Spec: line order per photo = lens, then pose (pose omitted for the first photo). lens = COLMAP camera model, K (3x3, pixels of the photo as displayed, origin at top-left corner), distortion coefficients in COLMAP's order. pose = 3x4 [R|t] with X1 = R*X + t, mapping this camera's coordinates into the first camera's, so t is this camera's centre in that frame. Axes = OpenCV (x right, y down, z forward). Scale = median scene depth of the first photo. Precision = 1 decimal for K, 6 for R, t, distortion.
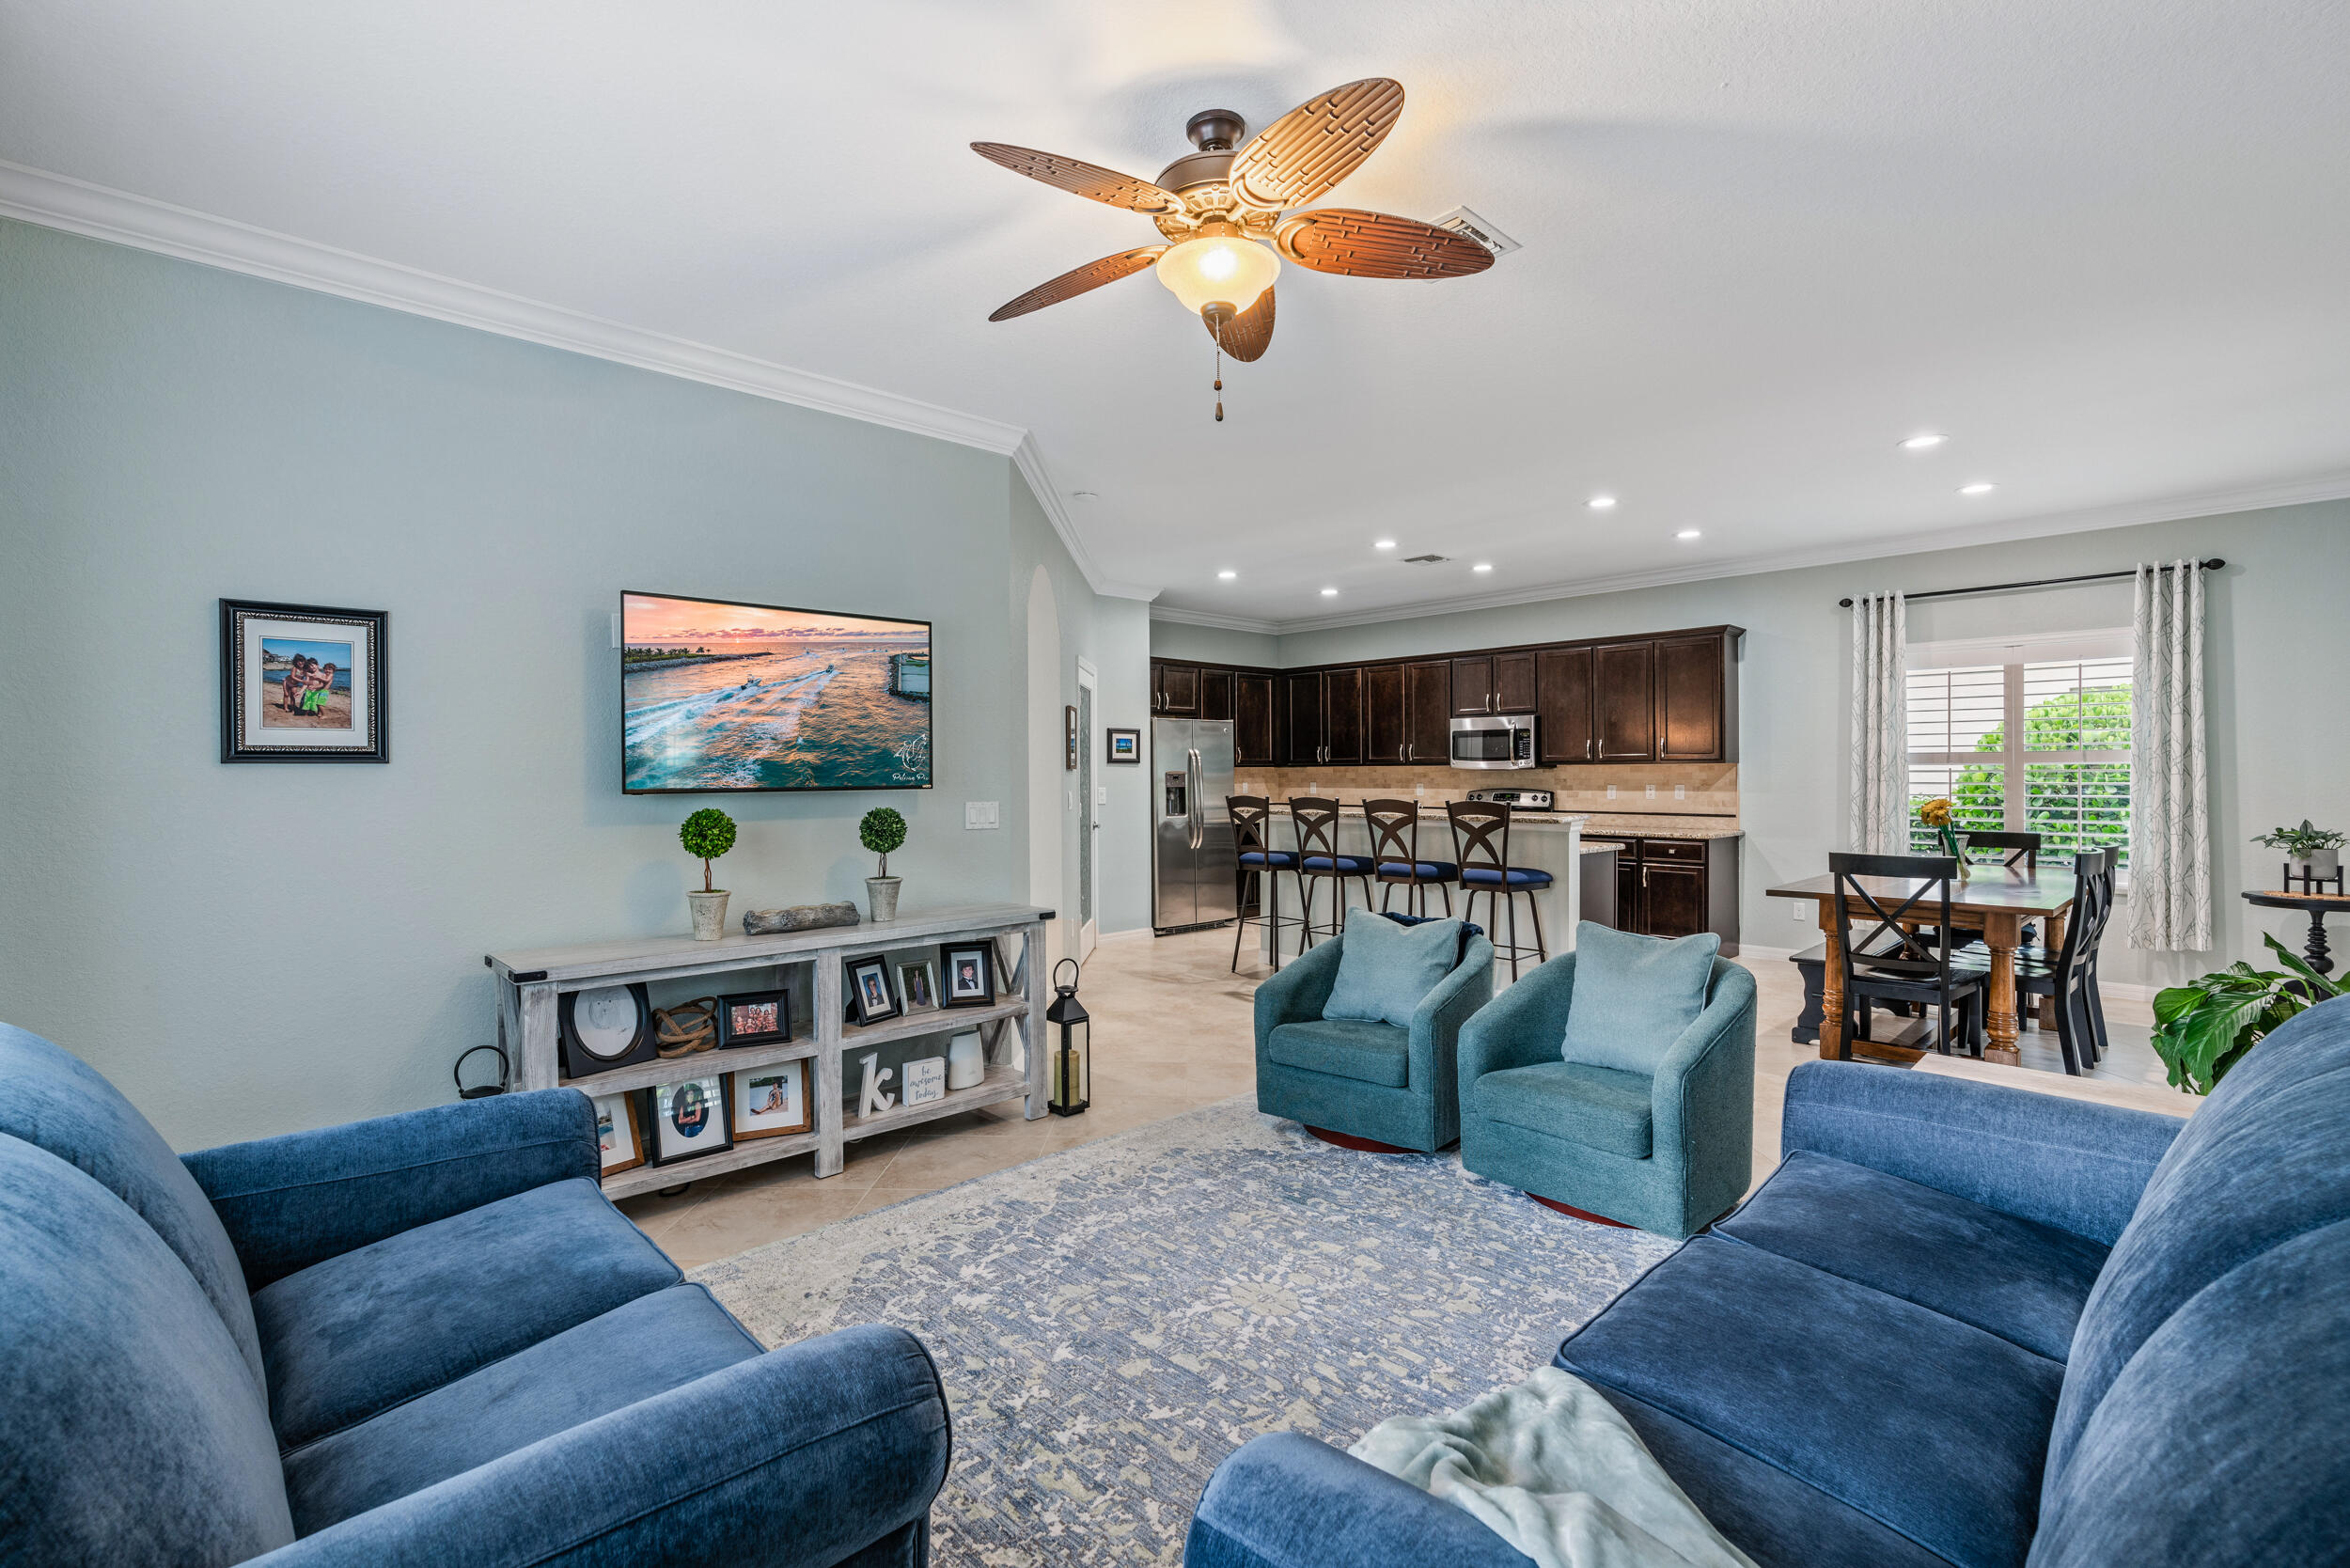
lens RADIAL K [[1069.8, 0, 1161.6], [0, 1069.8, 776.6], [0, 0, 1]] dist [-0.011285, 0.006498]
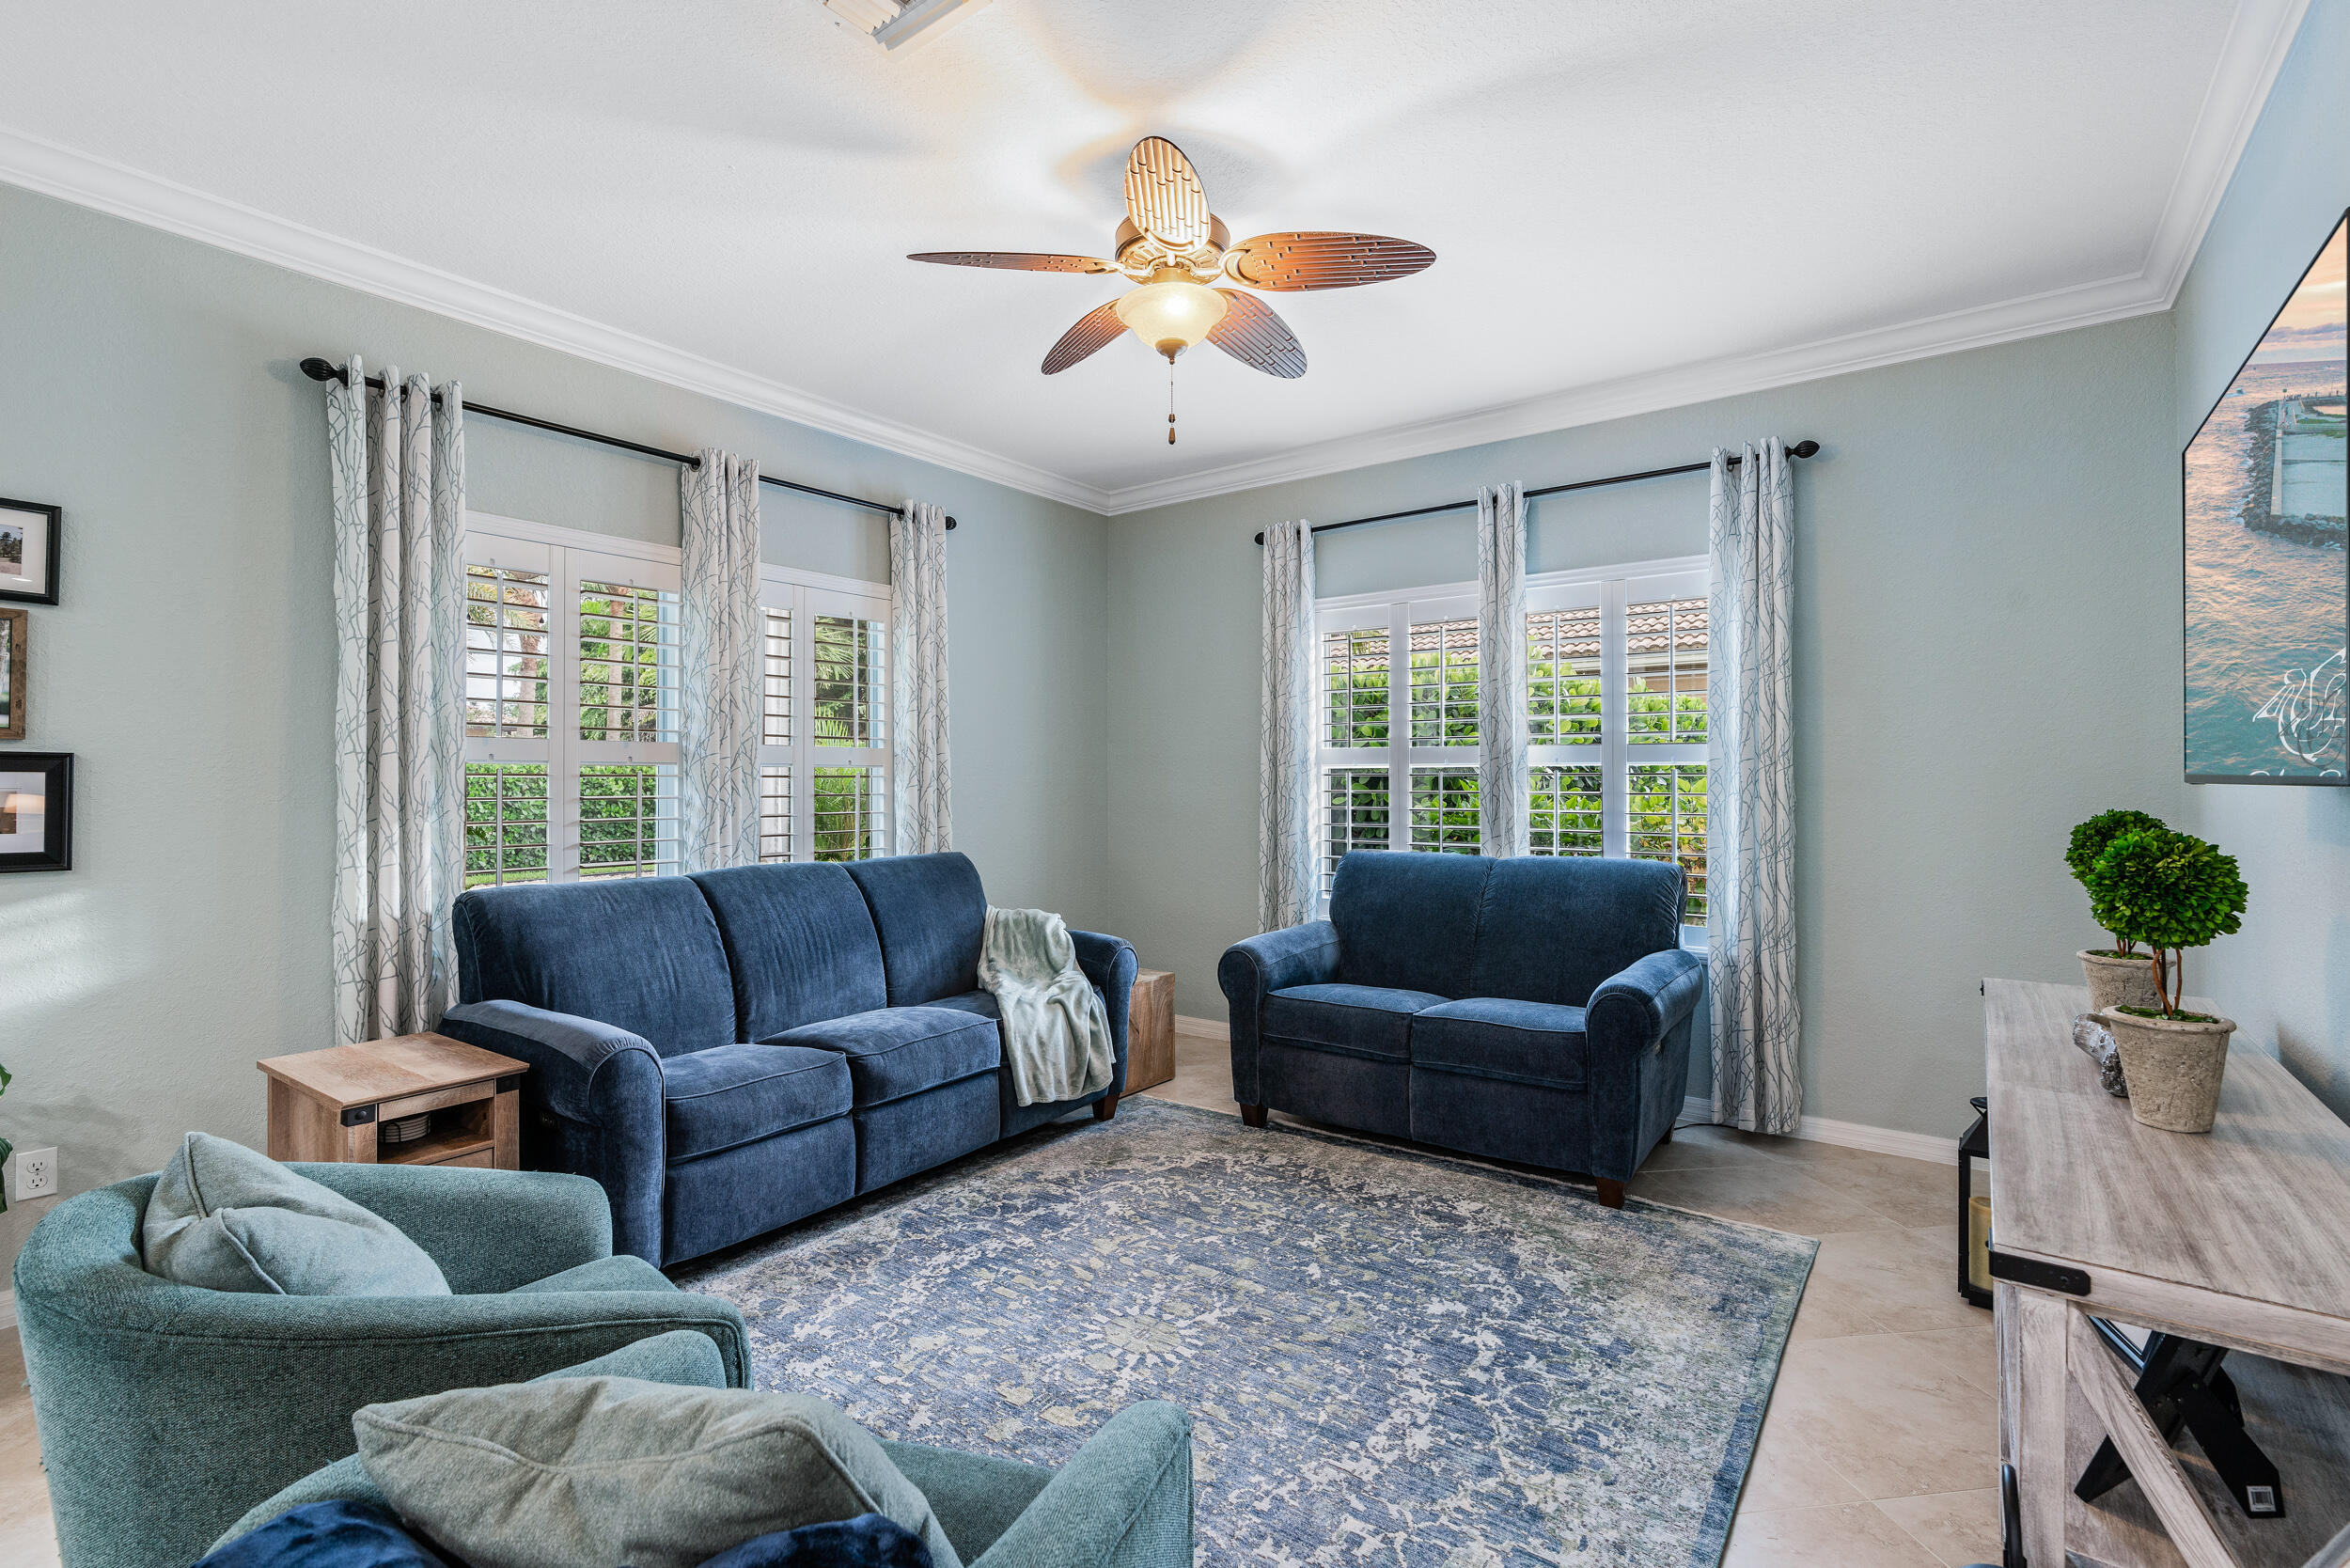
lens RADIAL K [[1056.4, 0, 1154.9], [0, 1056.4, 775.7], [0, 0, 1]] dist [-0.011984, 0.005357]
pose [[-0.986056, 0.006558, -0.166287, 0.095726], [0.005738, 0.999969, 0.005409, 0.002424], [0.166317, 0.004379, -0.986063, 0.774353]]
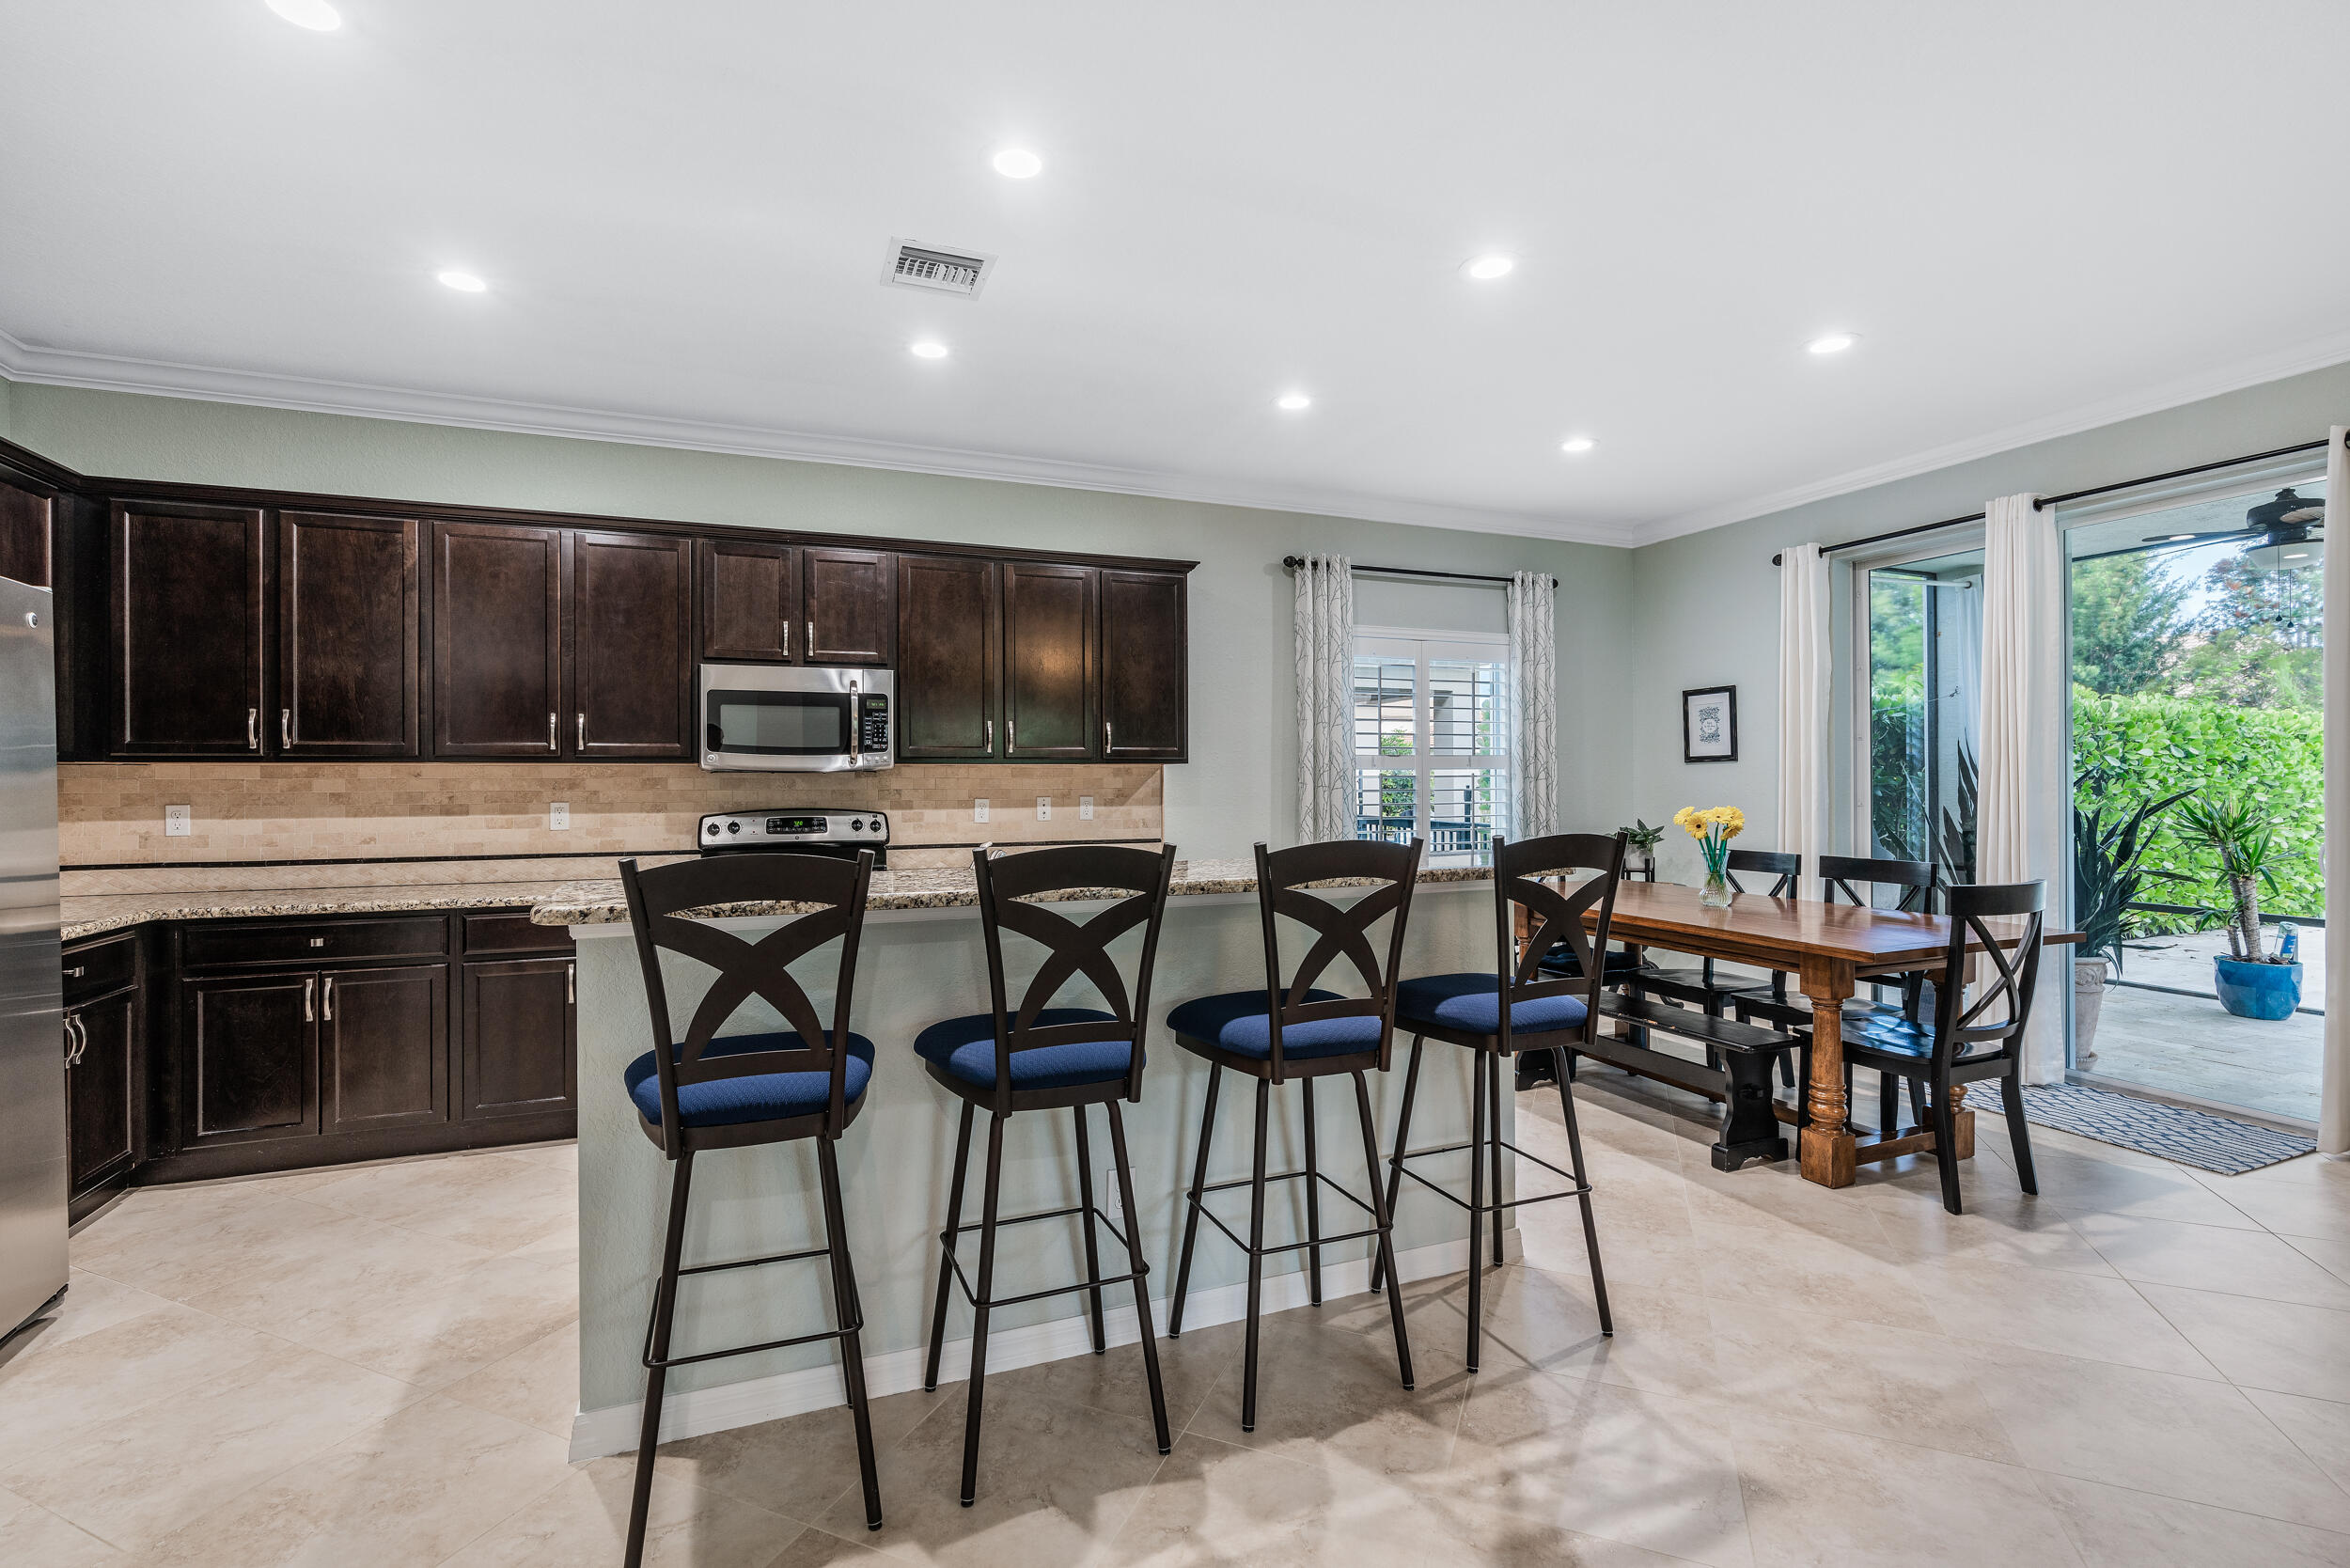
lens RADIAL K [[1057.0, 0, 1165.8], [0, 1057.0, 775.4], [0, 0, 1]] dist [-0.014599, 0.006034]
pose [[0.354378, 0.007059, 0.935076, -0.122512], [0.006845, 0.999925, -0.010142, 0.001730], [-0.935077, 0.009995, 0.354303, 0.855301]]
